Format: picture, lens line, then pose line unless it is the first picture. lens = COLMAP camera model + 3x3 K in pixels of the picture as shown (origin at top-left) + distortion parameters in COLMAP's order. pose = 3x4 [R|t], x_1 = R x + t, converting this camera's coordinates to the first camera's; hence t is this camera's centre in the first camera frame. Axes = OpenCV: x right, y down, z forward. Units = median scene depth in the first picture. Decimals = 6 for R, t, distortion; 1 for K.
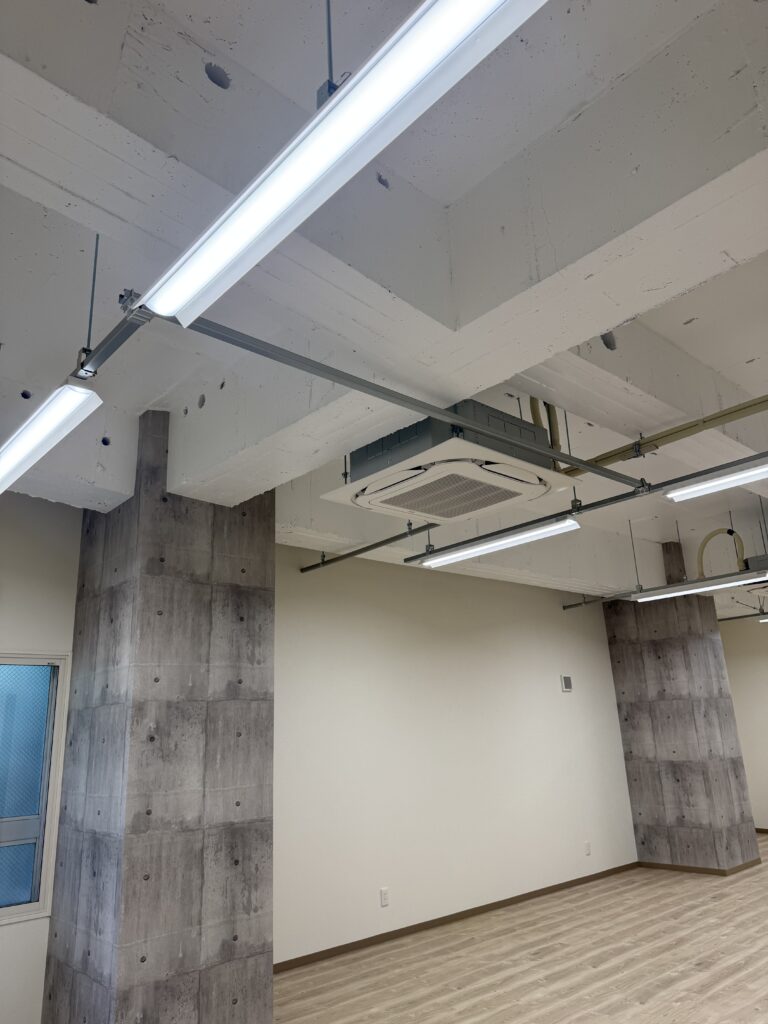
lens RADIAL K [[718.7, 0, 391.5], [0, 718.7, 511.1], [0, 0, 1]] dist [-0.030088, -0.006229]
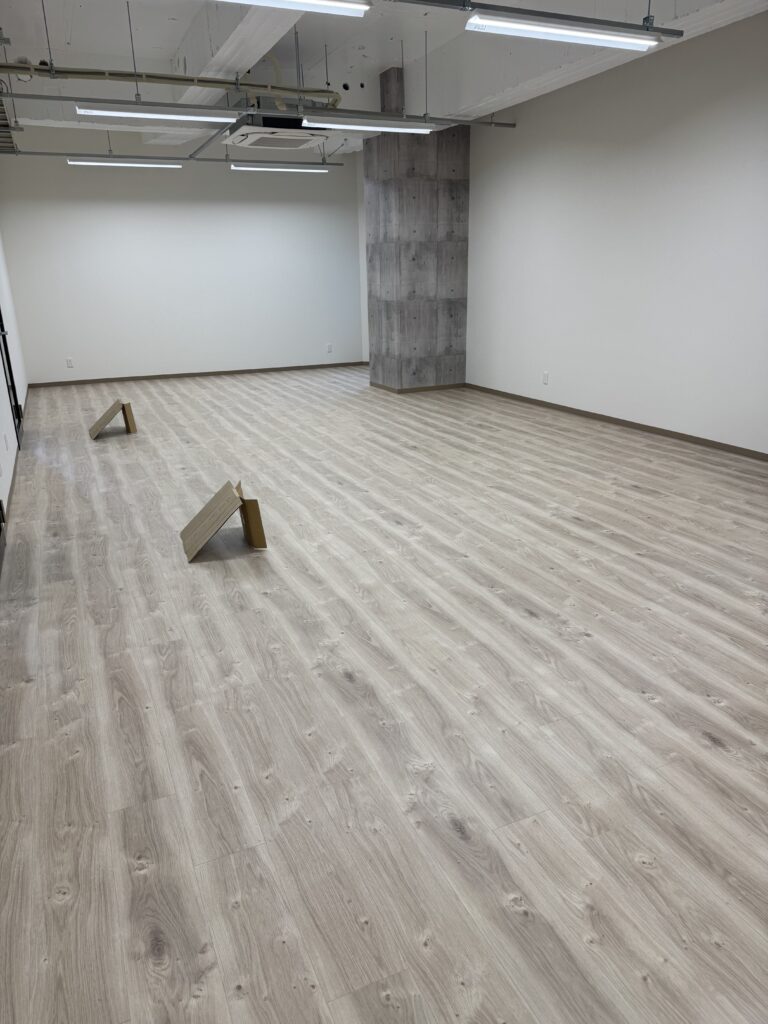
lens RADIAL K [[718.7, 0, 386.0], [0, 718.7, 511.0], [0, 0, 1]] dist [-0.030088, -0.006229]
pose [[0.959466, 0.115150, -0.257227, 0.231496], [0.063337, 0.801268, 0.594944, -0.364190], [0.274615, -0.587121, 0.761496, -1.116590]]
